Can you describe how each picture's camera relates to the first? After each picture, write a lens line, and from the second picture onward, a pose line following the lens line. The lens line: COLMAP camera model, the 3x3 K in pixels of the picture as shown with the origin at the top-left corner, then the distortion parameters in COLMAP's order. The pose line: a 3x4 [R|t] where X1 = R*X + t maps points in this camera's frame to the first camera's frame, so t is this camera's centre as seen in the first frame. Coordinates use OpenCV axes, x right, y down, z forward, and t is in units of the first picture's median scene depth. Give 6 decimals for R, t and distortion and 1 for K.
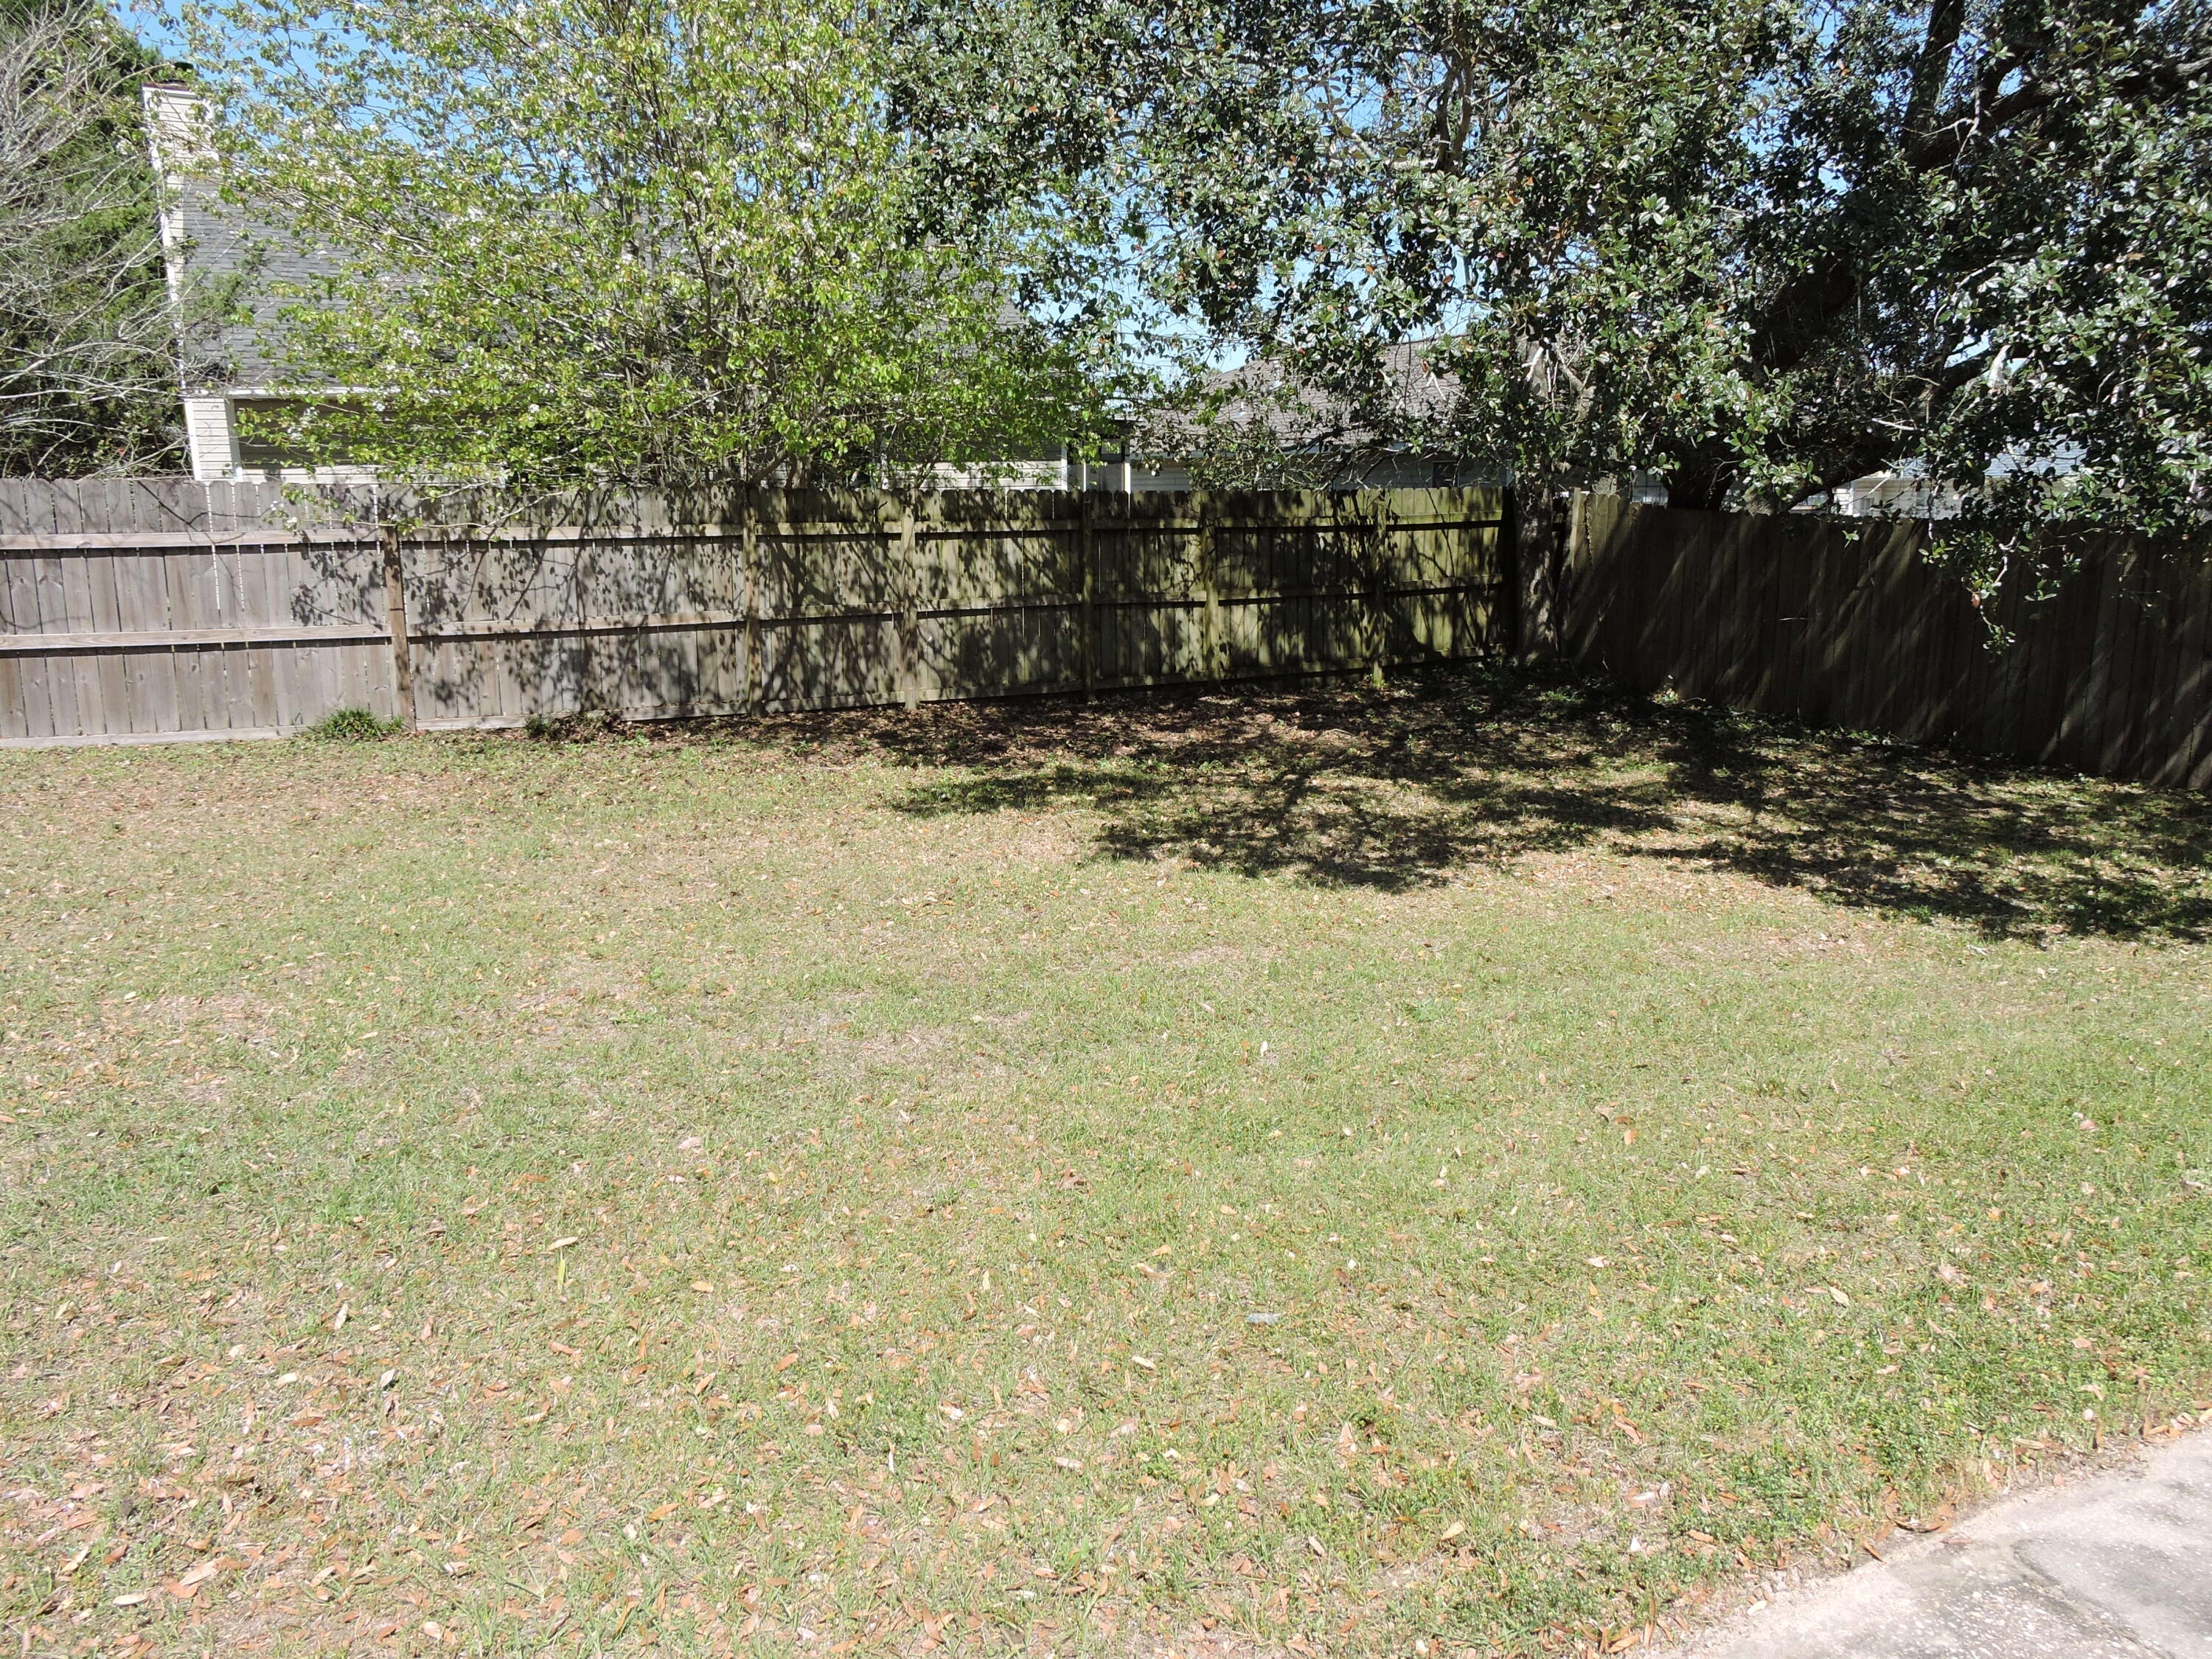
lens RADIAL K [[1728.1, 0, 1104.7], [0, 1728.1, 808.2], [0, 0, 1]] dist [0.077489, 0.001162]
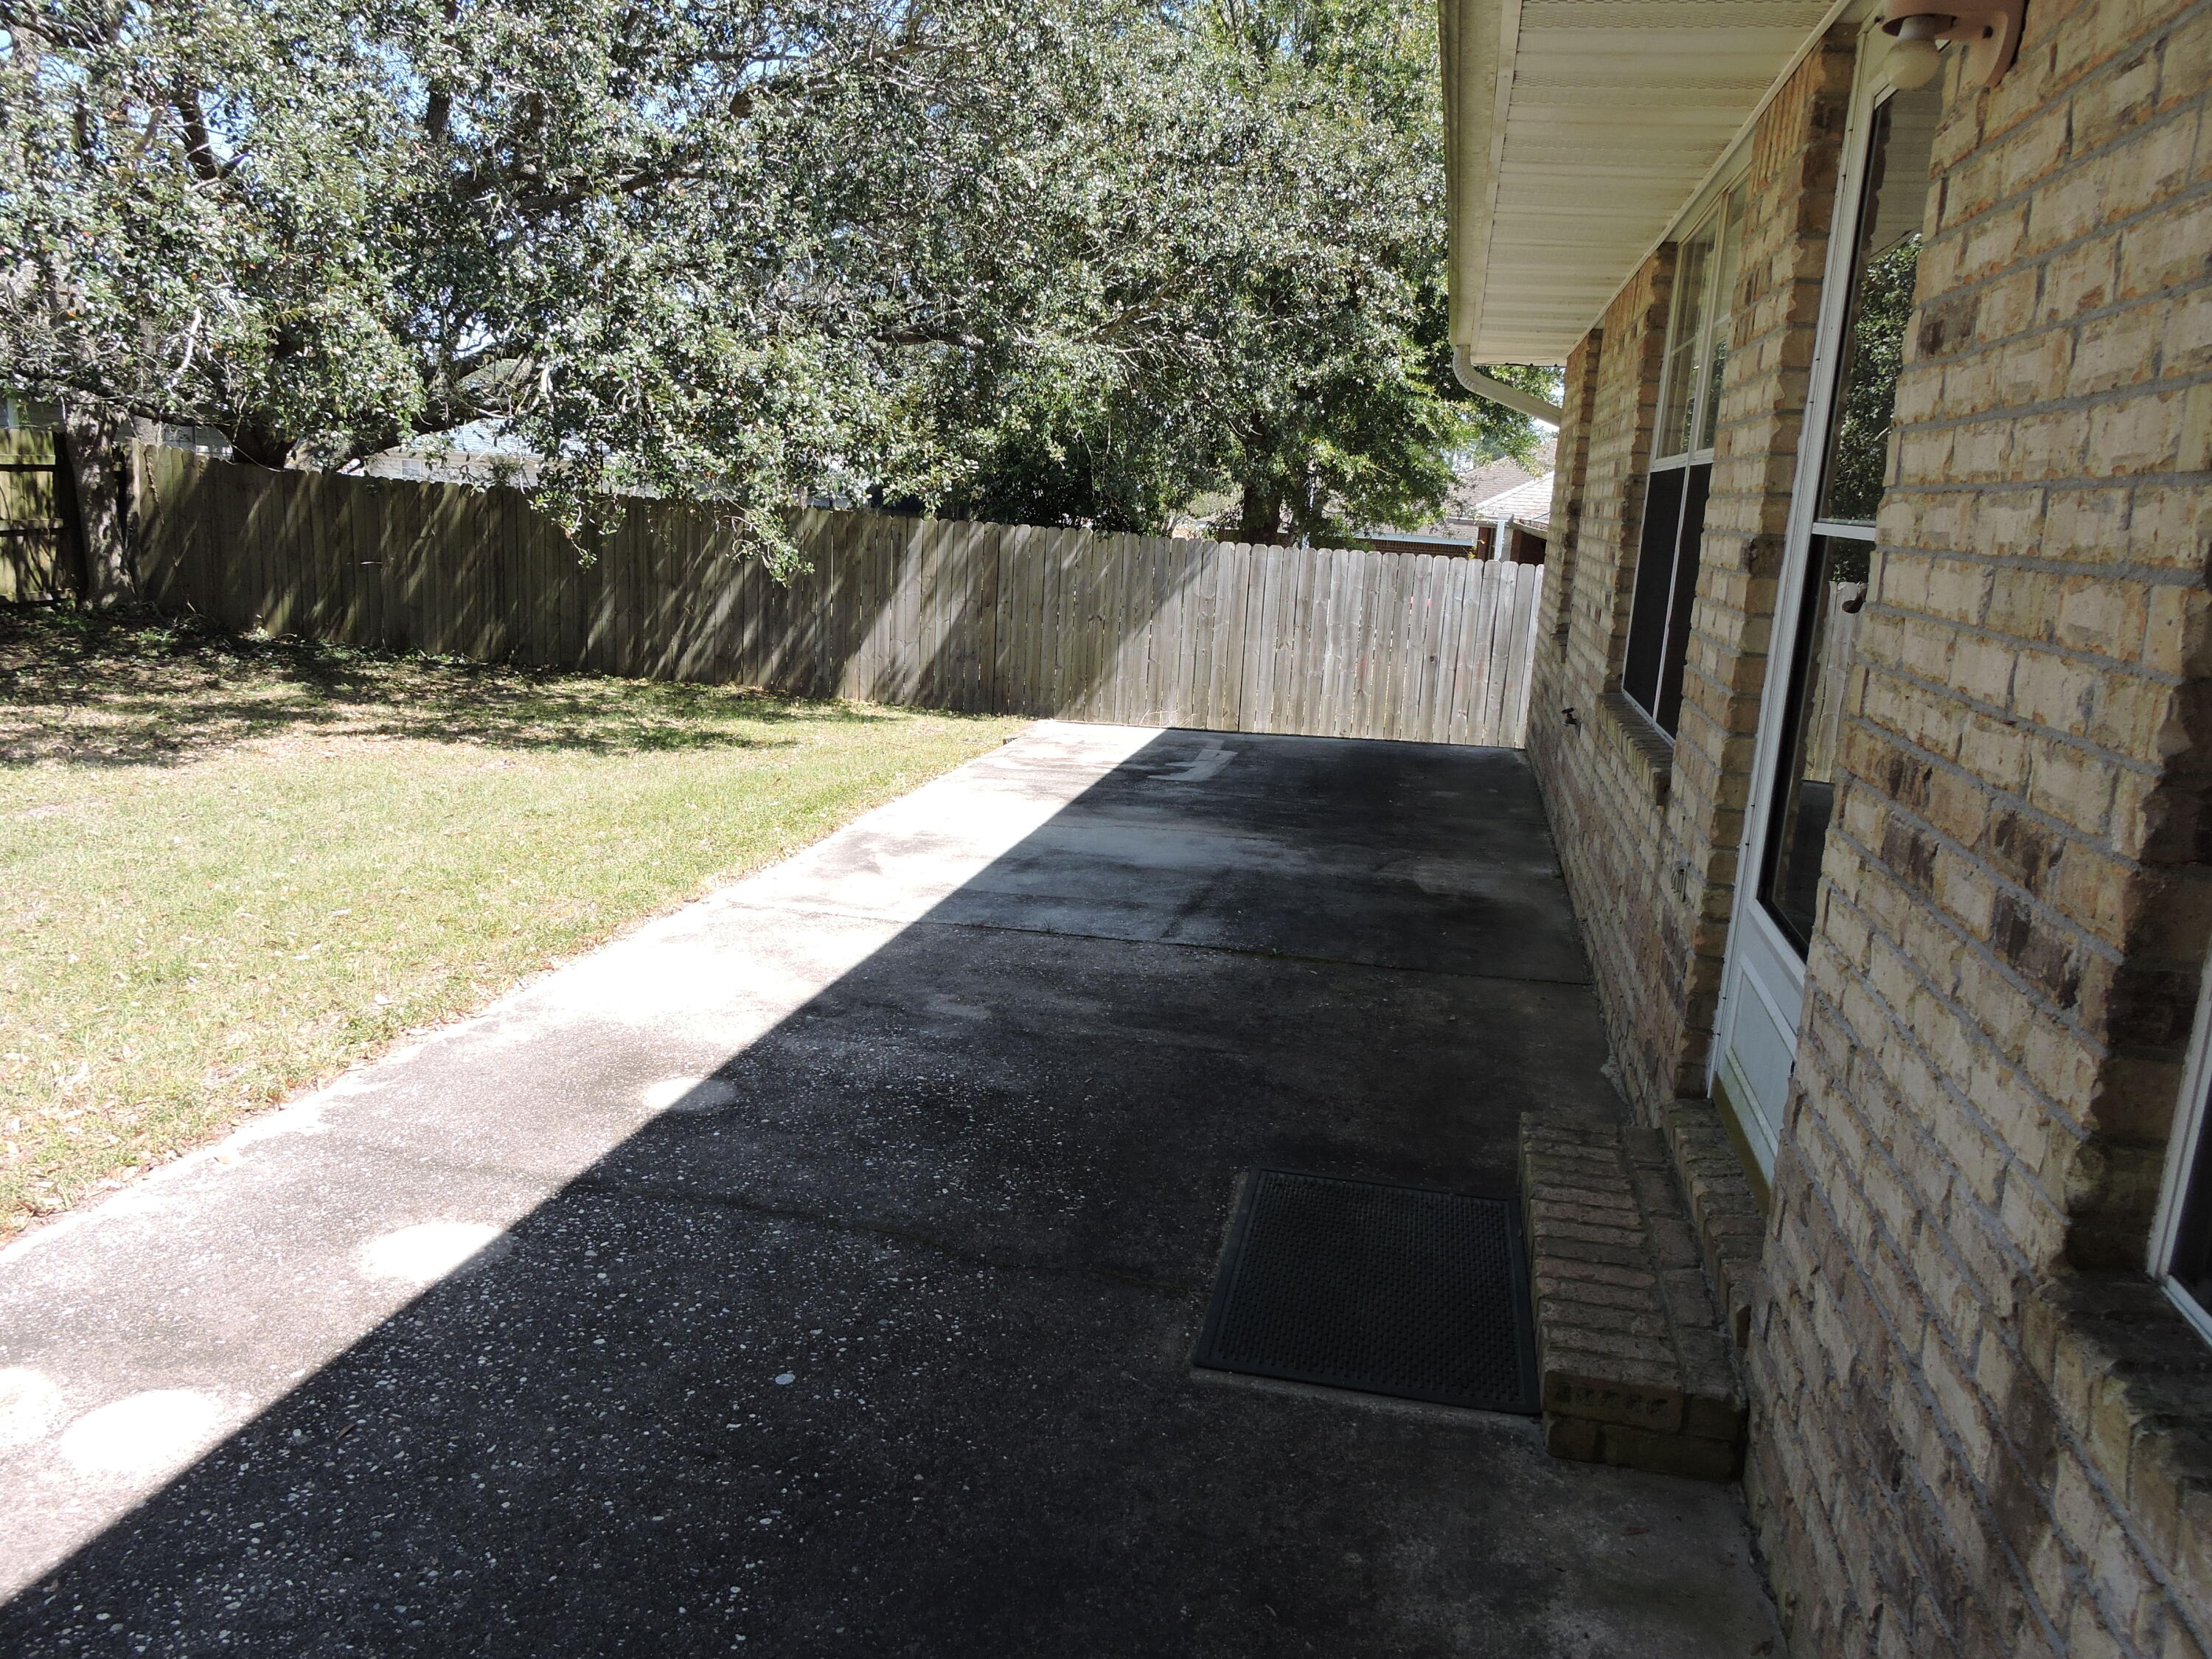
lens RADIAL K [[1570.6, 0, 1106.0], [0, 1570.6, 829.5], [0, 0, 1]] dist [-0.005977, -0.005067]
pose [[0.672413, -0.119679, 0.730437, -0.099359], [0.080030, 0.992812, 0.088995, 0.024403], [-0.735837, -0.001385, 0.677158, -0.120068]]
